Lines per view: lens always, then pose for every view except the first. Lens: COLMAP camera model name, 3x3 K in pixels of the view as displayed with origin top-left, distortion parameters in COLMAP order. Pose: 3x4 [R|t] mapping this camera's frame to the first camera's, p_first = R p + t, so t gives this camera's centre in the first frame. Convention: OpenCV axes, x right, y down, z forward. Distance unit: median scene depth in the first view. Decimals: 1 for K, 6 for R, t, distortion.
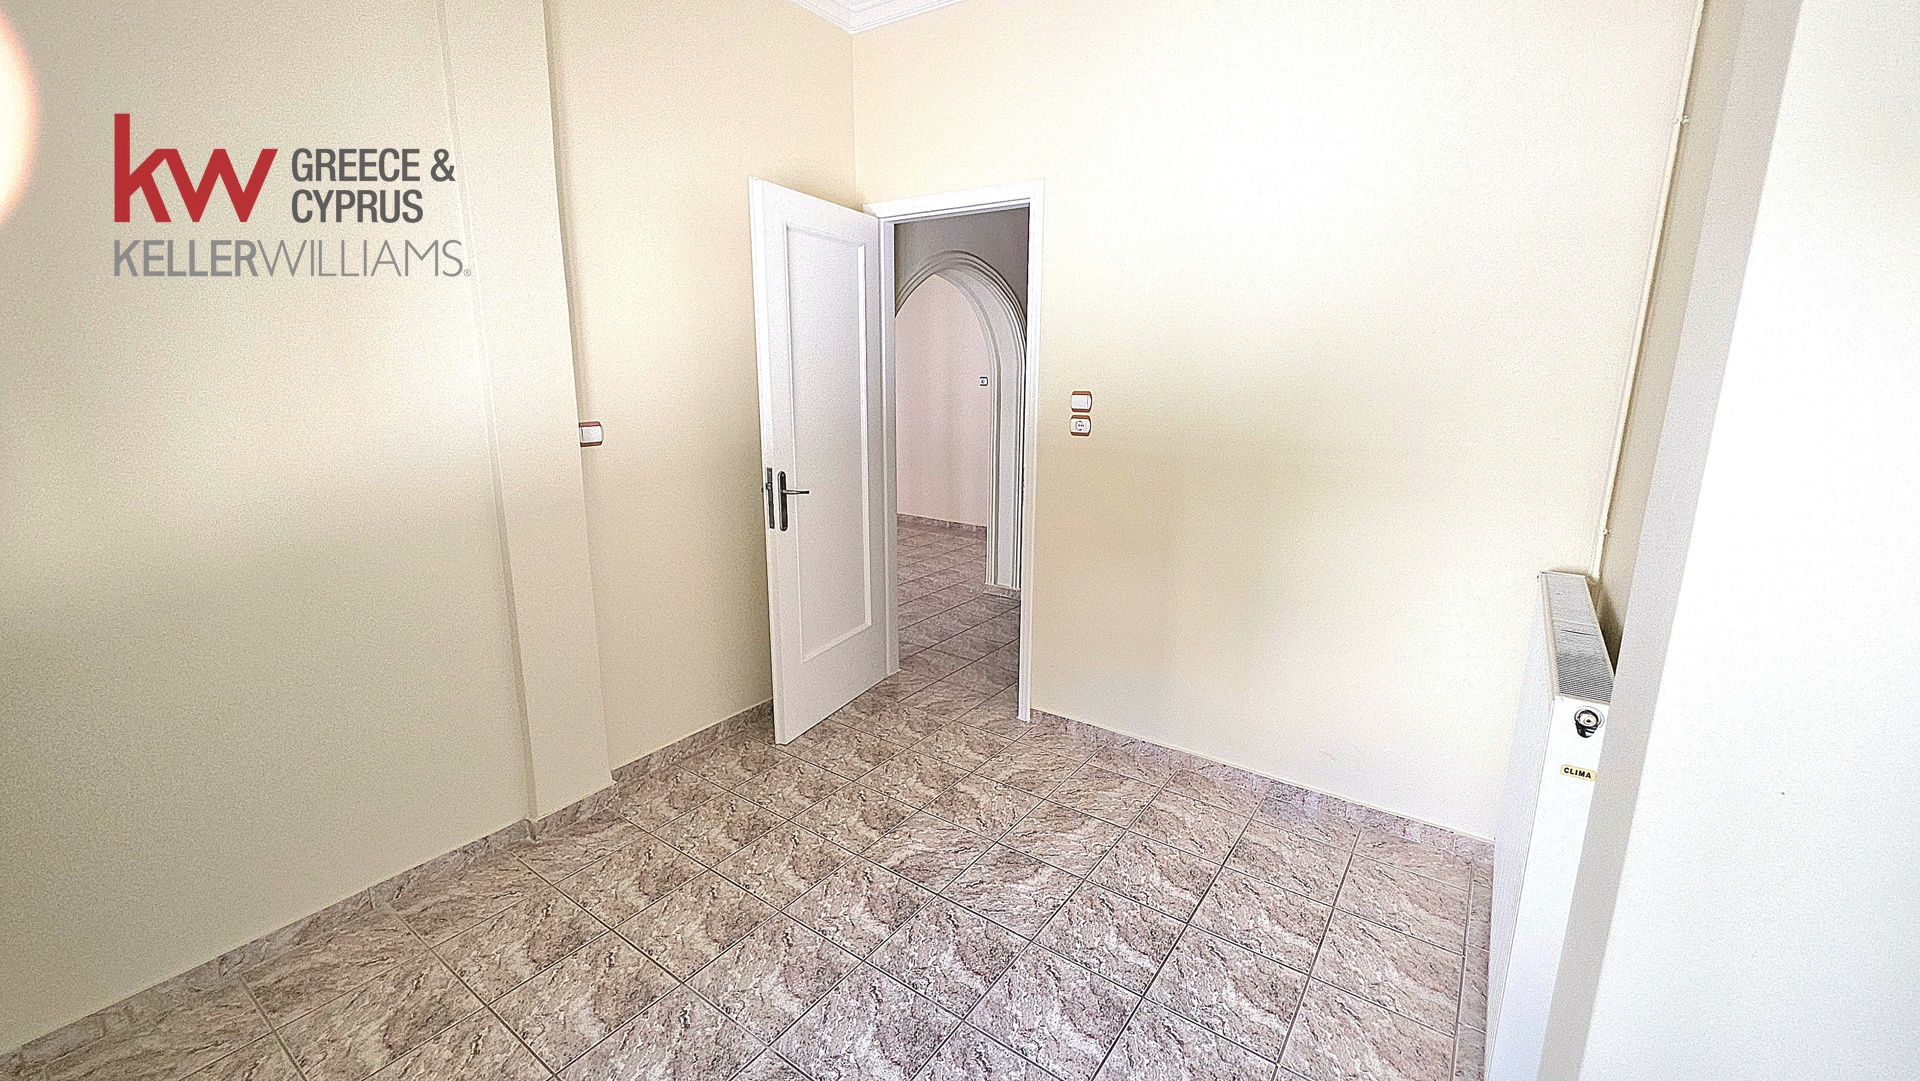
lens RADIAL K [[768.8, 0, 964.0], [0, 768.8, 520.1], [0, 0, 1]] dist [0.001686, -0.000025]
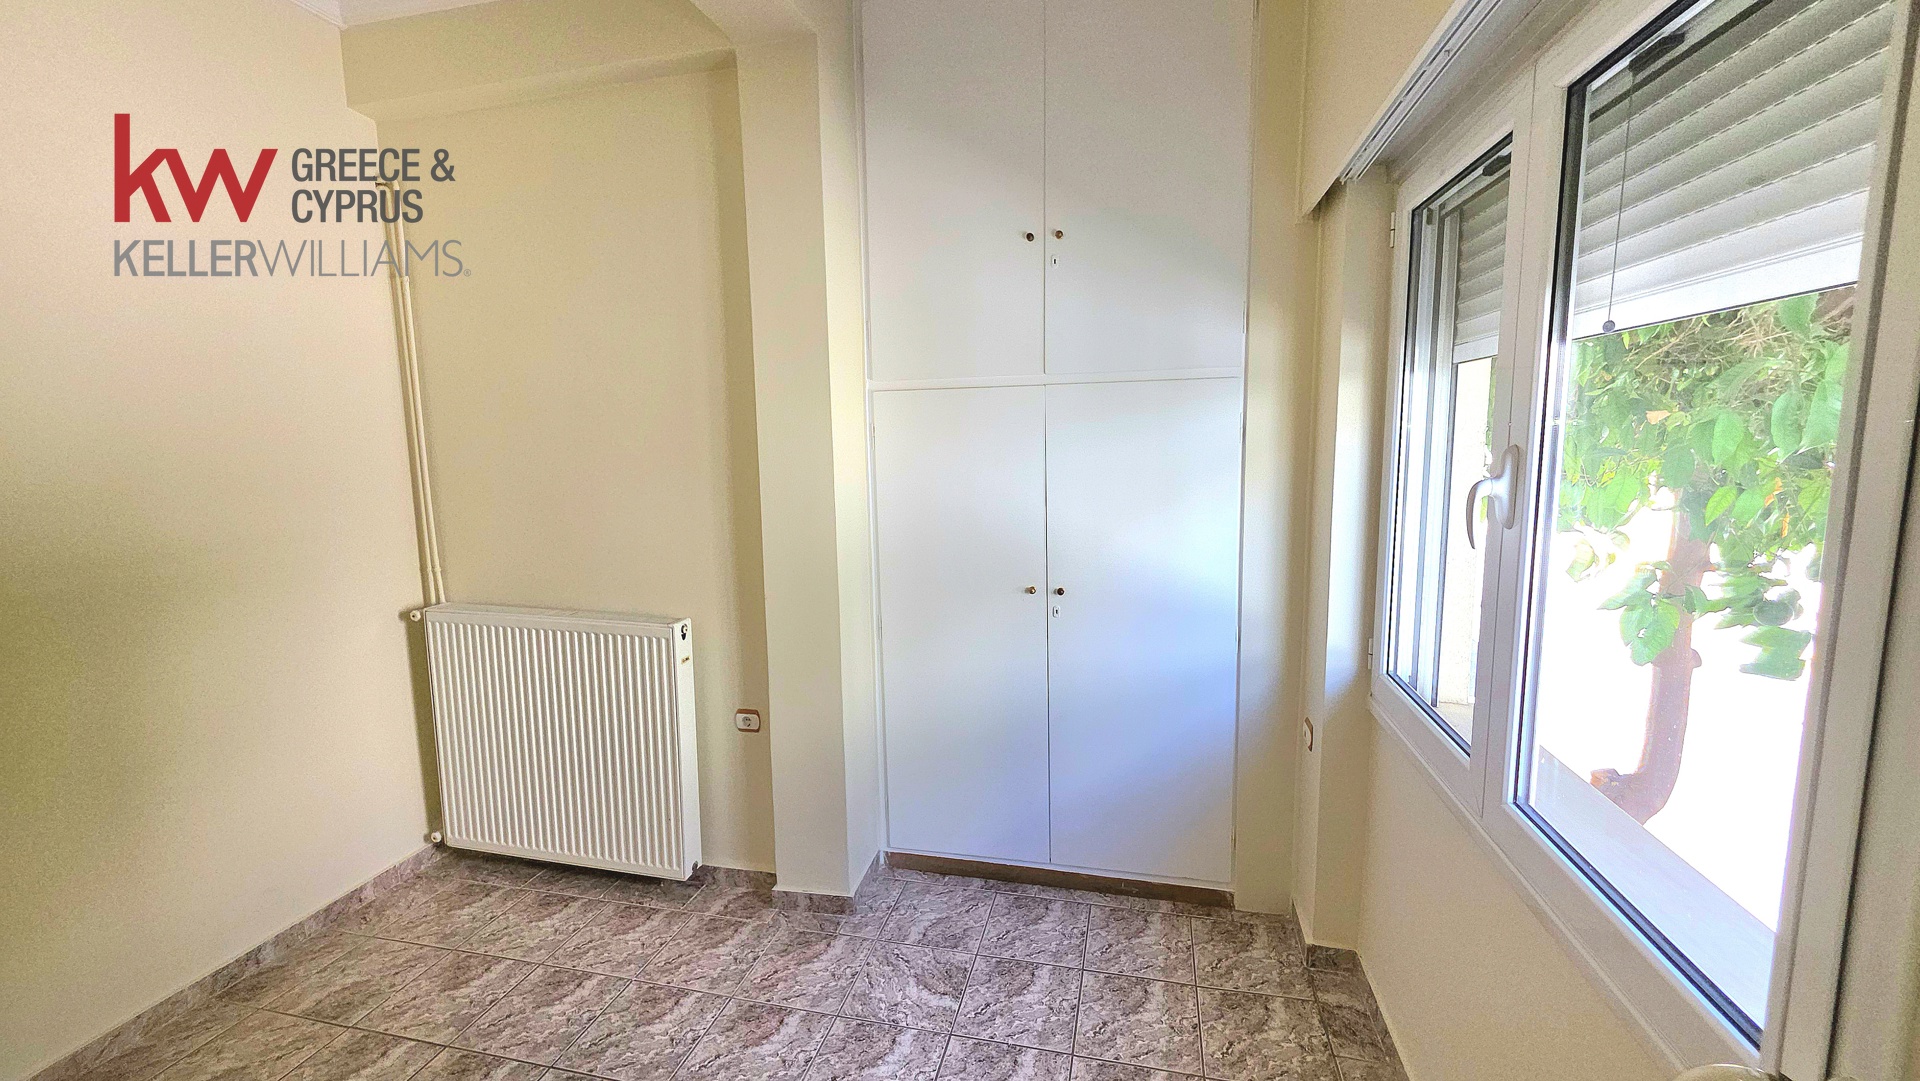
lens RADIAL K [[774.4, 0, 965.6], [0, 774.4, 529.1], [0, 0, 1]] dist [0.002843, -0.000713]
pose [[-0.373377, -0.119138, 0.919998, -0.551912], [0.193064, 0.960026, 0.202676, -0.109714], [-0.907368, 0.253293, -0.335451, 0.440240]]
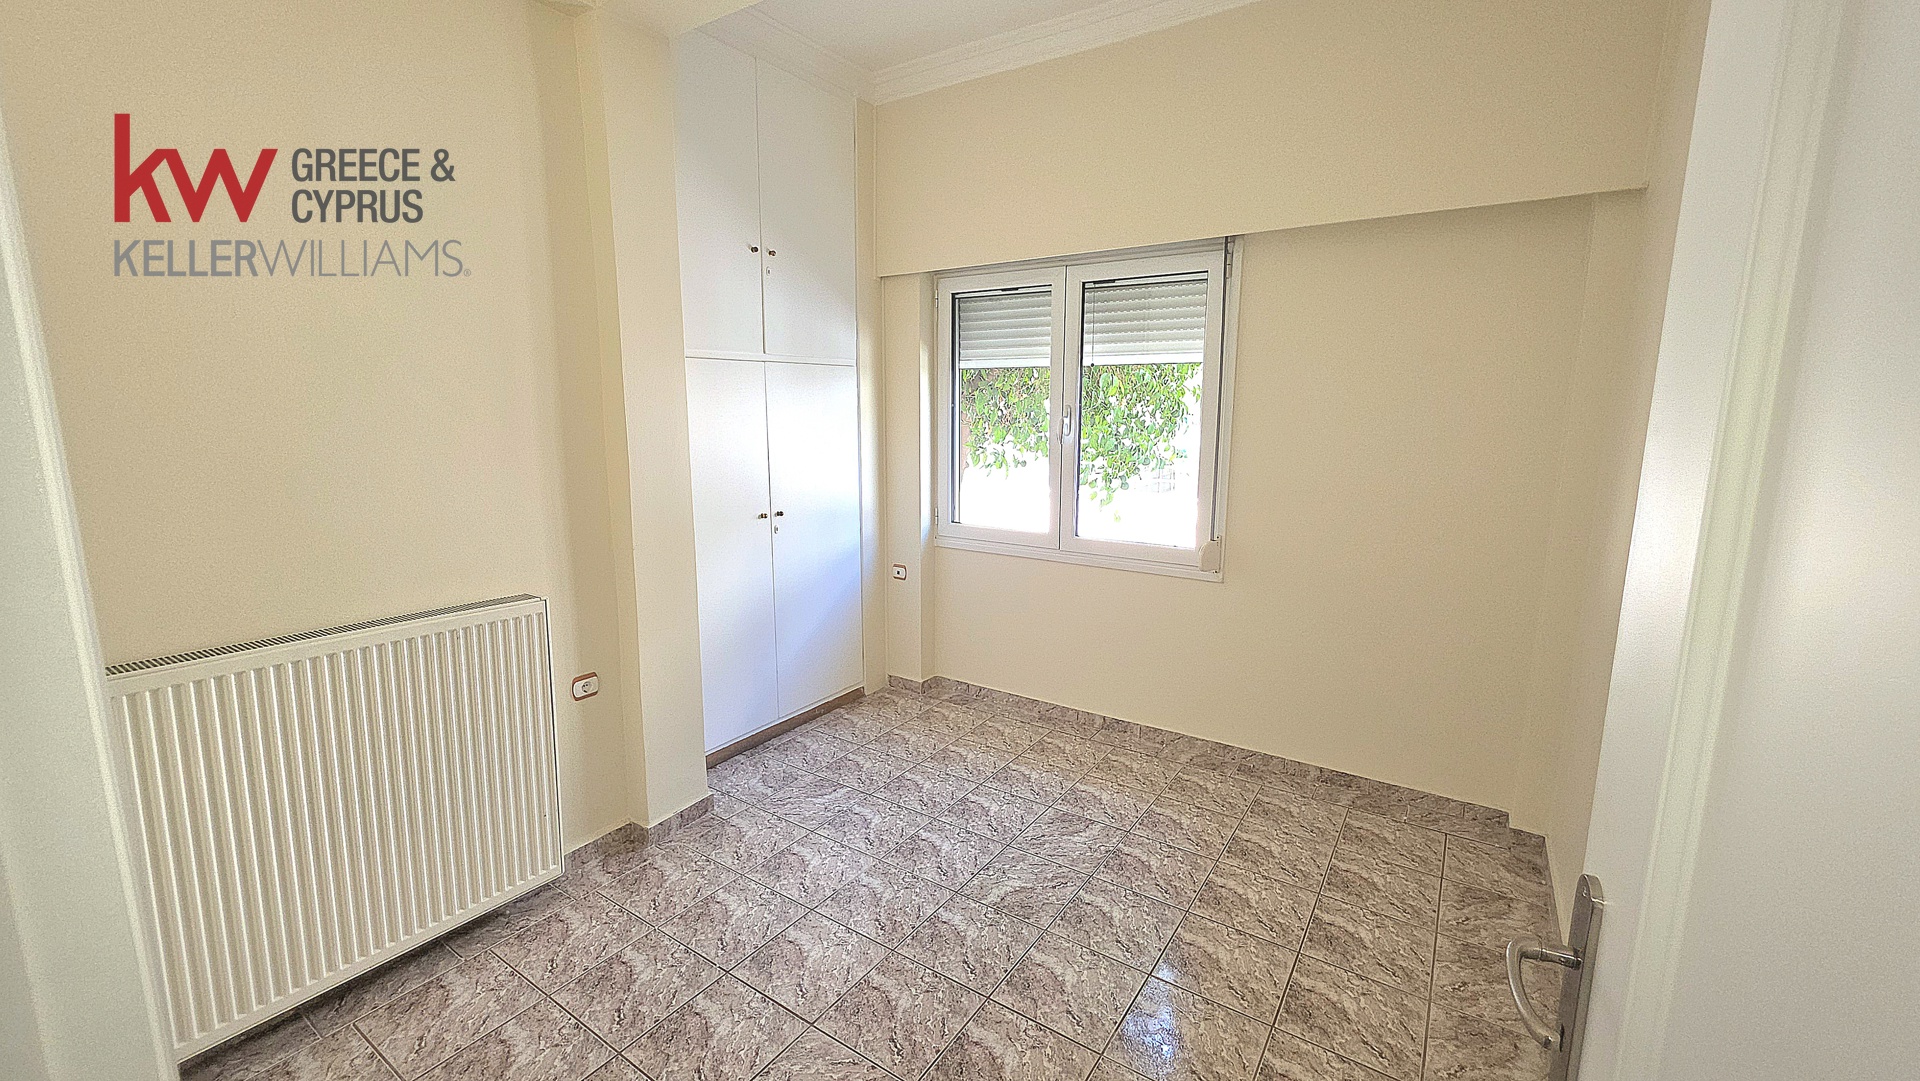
lens RADIAL K [[764.9, 0, 962.7], [0, 764.9, 529.9], [0, 0, 1]] dist [0.000361, -0.000435]
pose [[-0.999761, -0.006837, -0.020763, -0.050719], [-0.013678, 0.936571, 0.350212, -0.242045], [0.017051, 0.350412, -0.936440, 1.201725]]
